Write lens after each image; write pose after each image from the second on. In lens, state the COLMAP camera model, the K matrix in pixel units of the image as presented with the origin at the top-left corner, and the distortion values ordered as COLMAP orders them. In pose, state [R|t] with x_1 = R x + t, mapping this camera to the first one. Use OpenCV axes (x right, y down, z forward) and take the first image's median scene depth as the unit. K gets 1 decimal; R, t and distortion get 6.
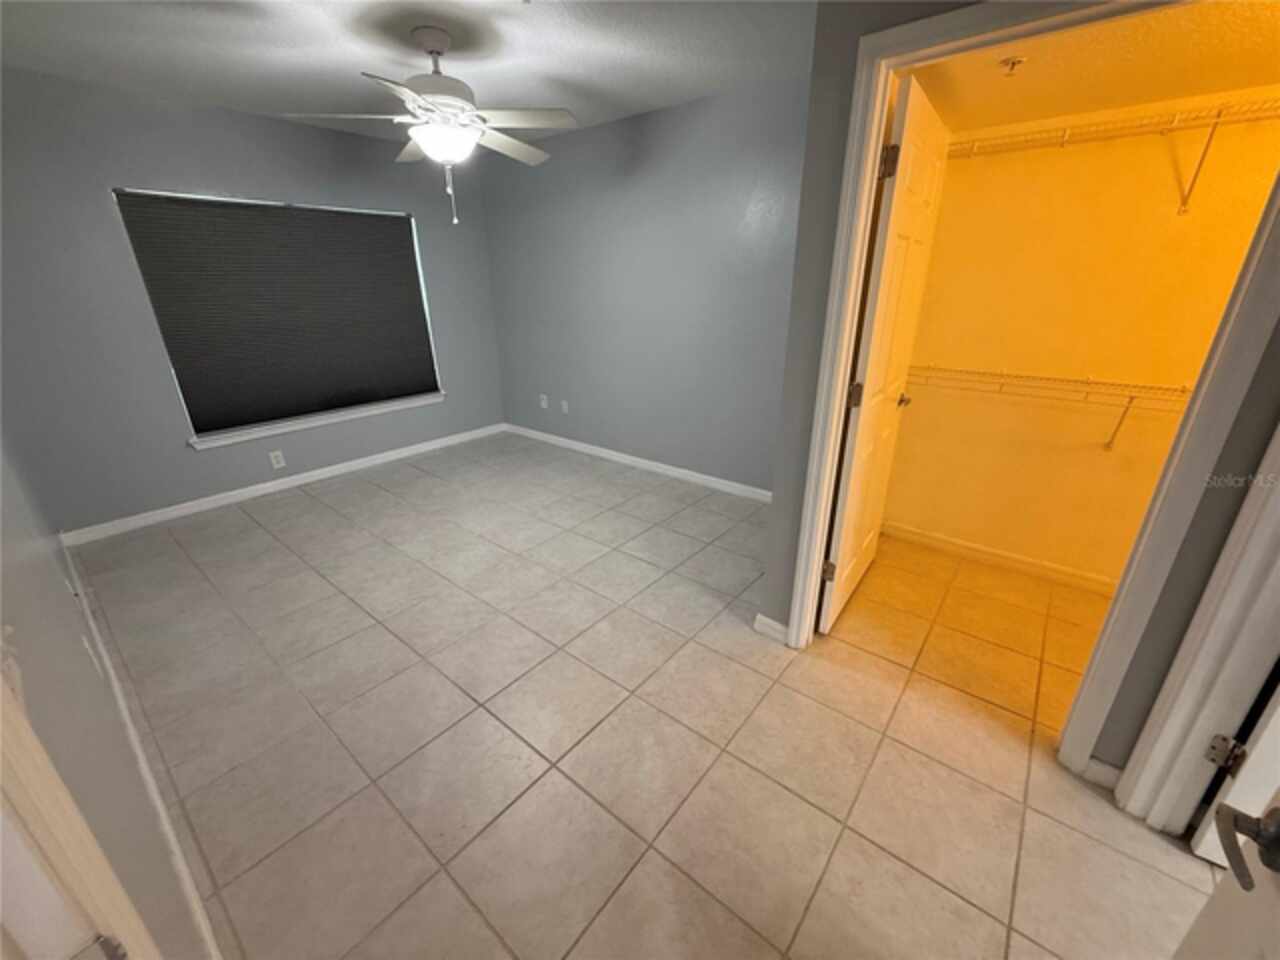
lens RADIAL K [[510.6, 0, 638.0], [0, 510.6, 480.3], [0, 0, 1]] dist [-0.000642, 0.000624]
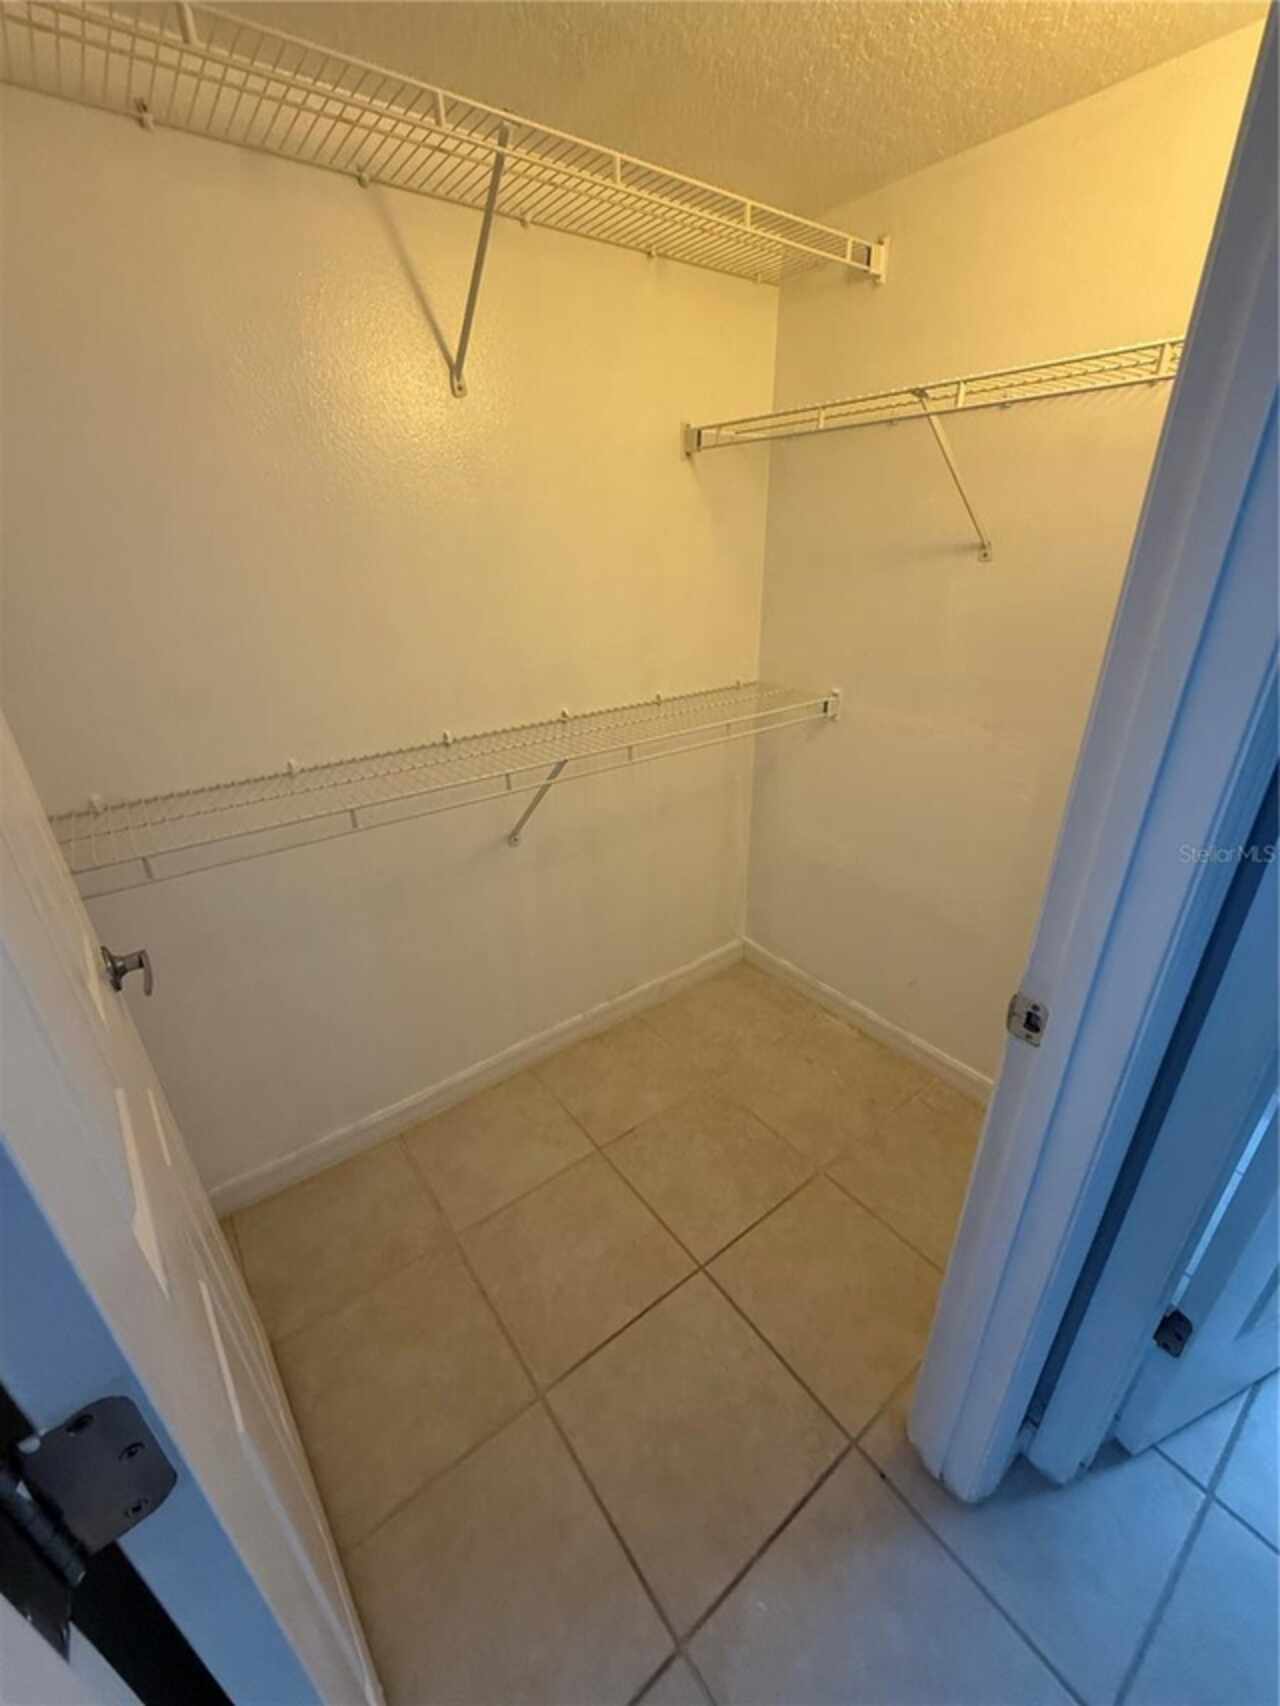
lens RADIAL K [[680.5, 0, 641.3], [0, 680.5, 851.8], [0, 0, 1]] dist [-0.000642, 0.000624]
pose [[0.239190, -0.410096, 0.880119, 0.337619], [0.369860, 0.876575, 0.307929, -0.270444], [-0.897771, 0.251867, 0.361346, 0.704599]]
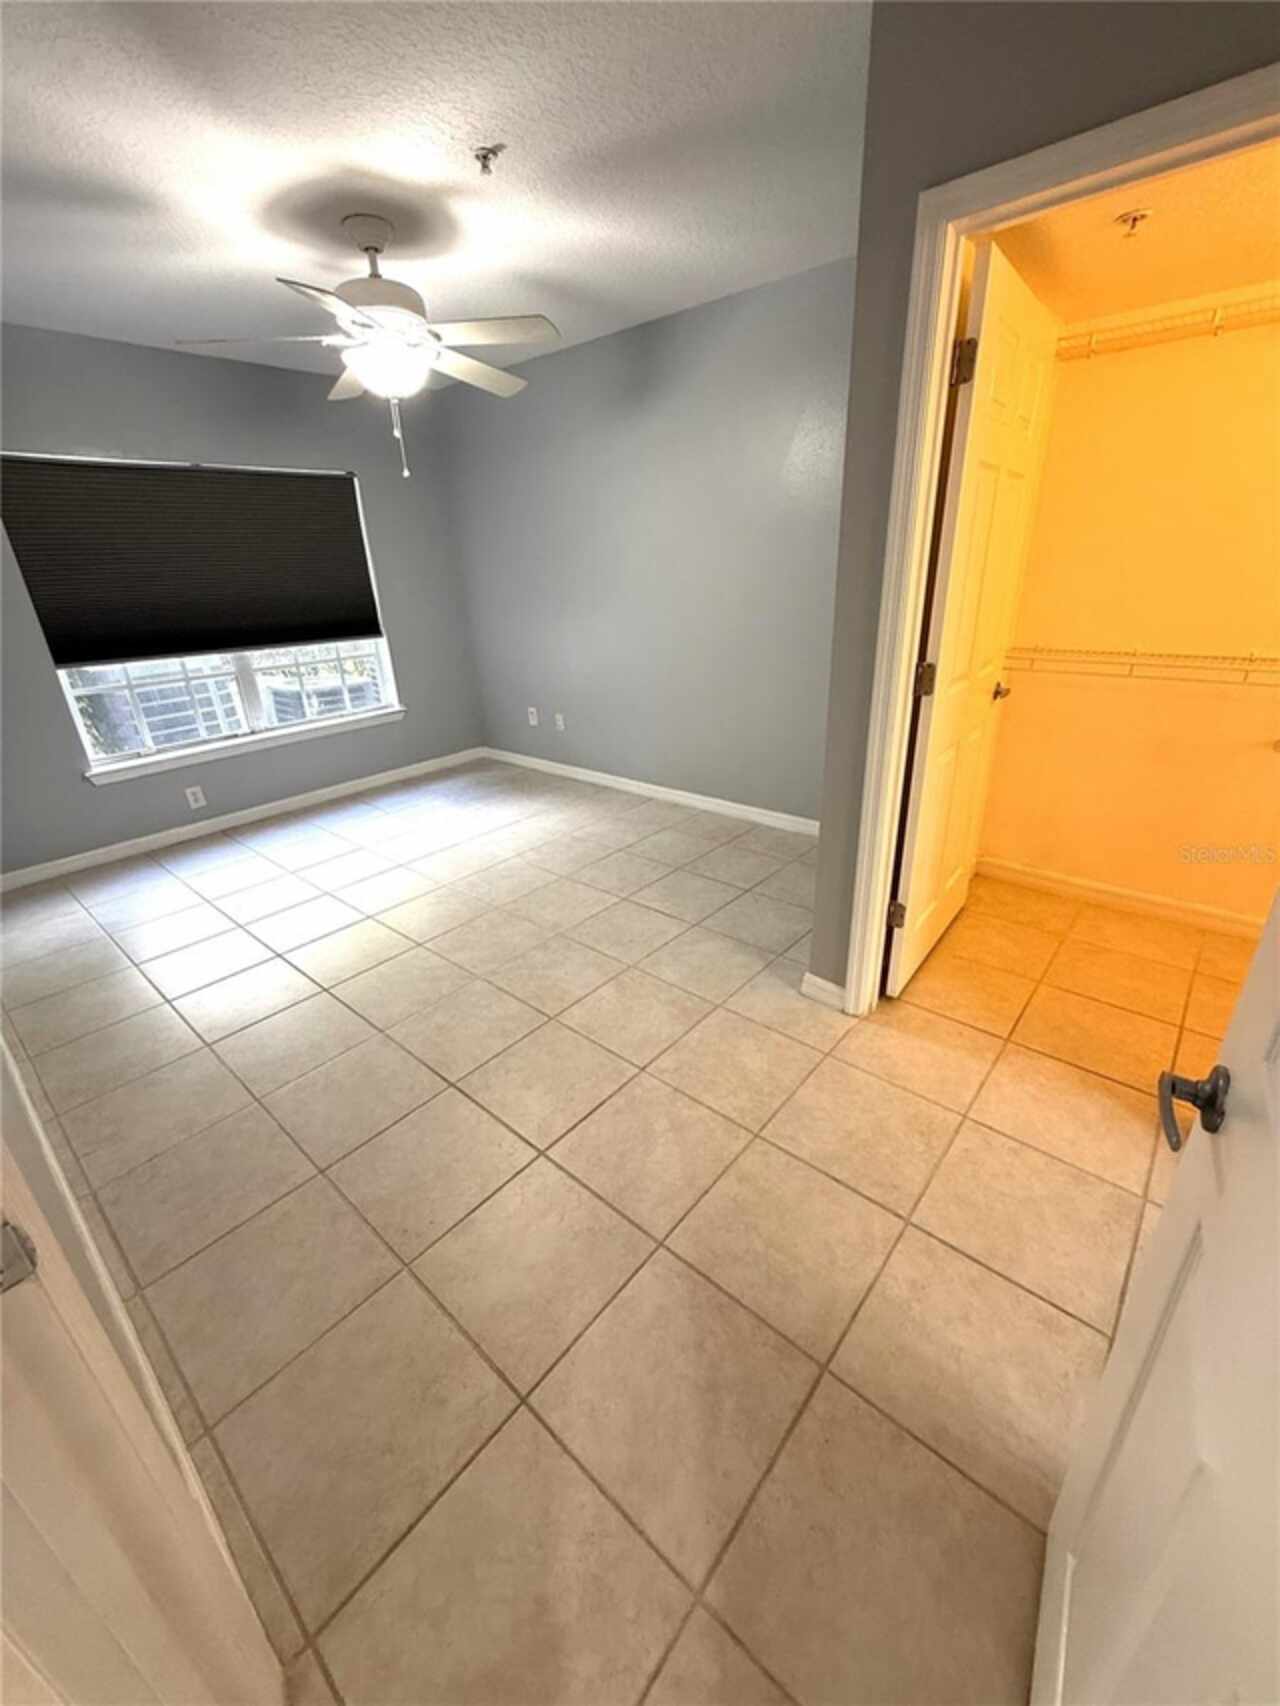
lens RADIAL K [[680.5, 0, 641.3], [0, 680.5, 851.8], [0, 0, 1]] dist [-0.000642, 0.000624]
pose [[0.999023, -0.018355, -0.040204, 0.033733], [0.019565, 0.999361, 0.029919, 0.047176], [0.039629, -0.030677, 0.998743, -0.035707]]
